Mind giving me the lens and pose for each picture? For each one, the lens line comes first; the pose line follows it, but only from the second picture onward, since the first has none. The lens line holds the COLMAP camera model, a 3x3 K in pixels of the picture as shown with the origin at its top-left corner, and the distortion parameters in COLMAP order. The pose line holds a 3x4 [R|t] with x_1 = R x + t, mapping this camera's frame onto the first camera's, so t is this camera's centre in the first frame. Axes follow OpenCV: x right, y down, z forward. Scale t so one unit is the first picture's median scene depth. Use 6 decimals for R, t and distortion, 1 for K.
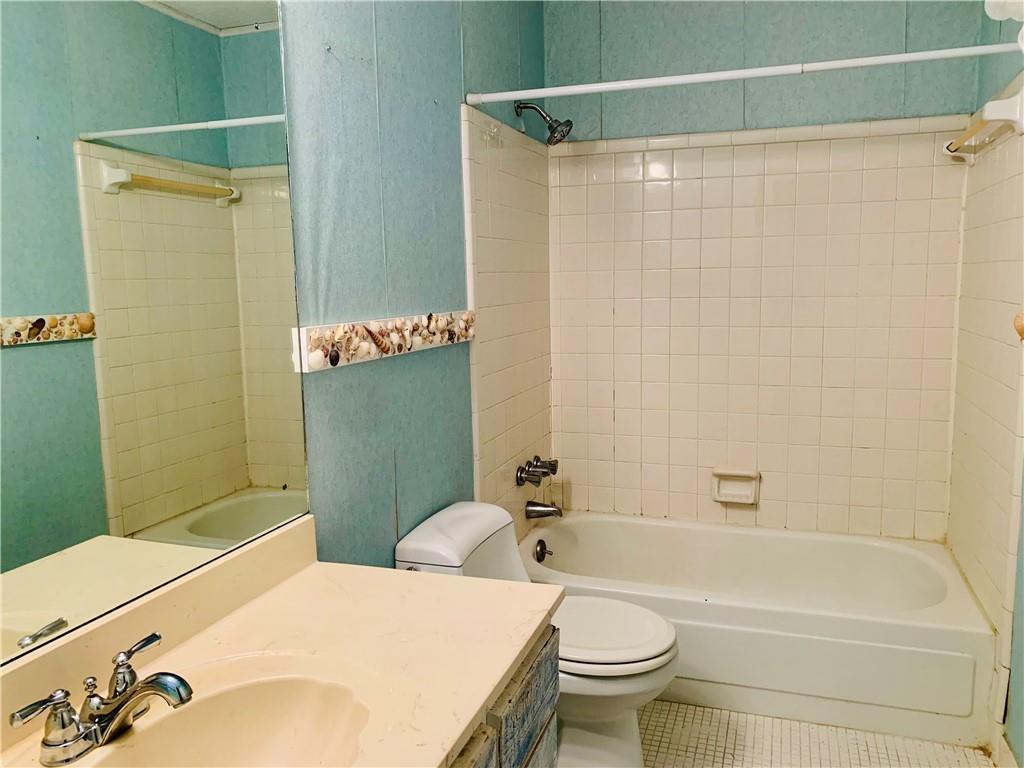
lens RADIAL K [[792.1, 0, 512.5], [0, 792.1, 386.3], [0, 0, 1]] dist [0.034973, -0.035919]
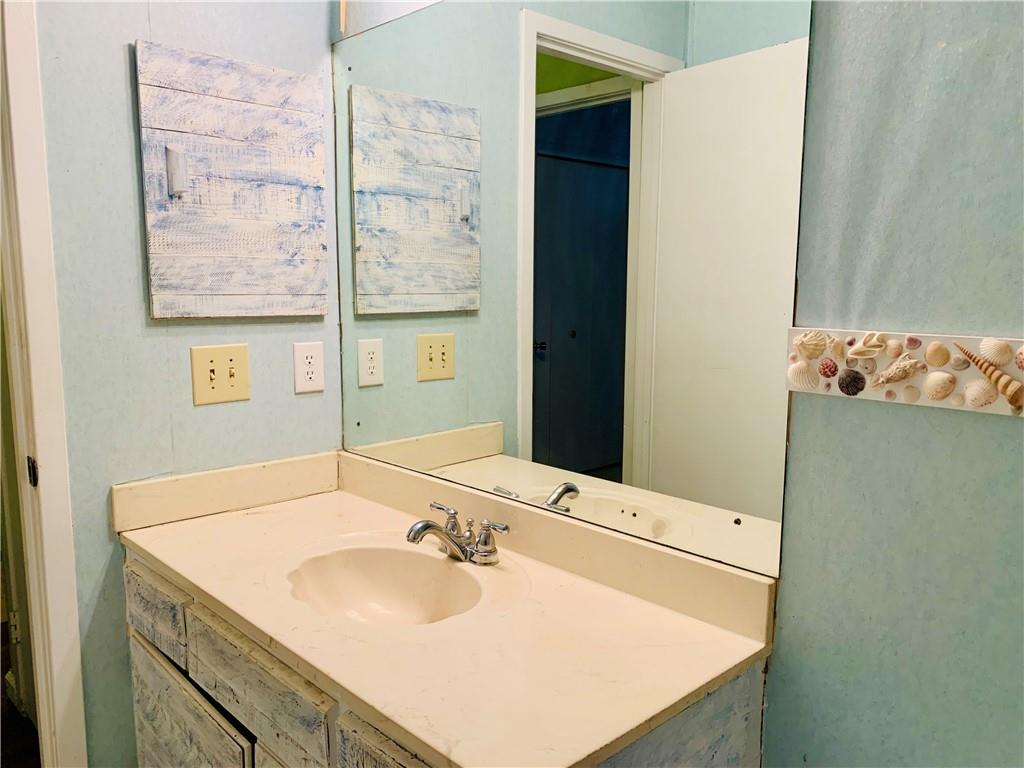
lens RADIAL K [[792.1, 0, 511.4], [0, 792.1, 382.9], [0, 0, 1]] dist [0.034973, -0.035919]
pose [[-0.455286, 0.133612, -0.880263, 0.463278], [-0.114578, 0.971662, 0.206747, -0.136446], [0.882942, 0.194988, -0.427075, 1.033771]]
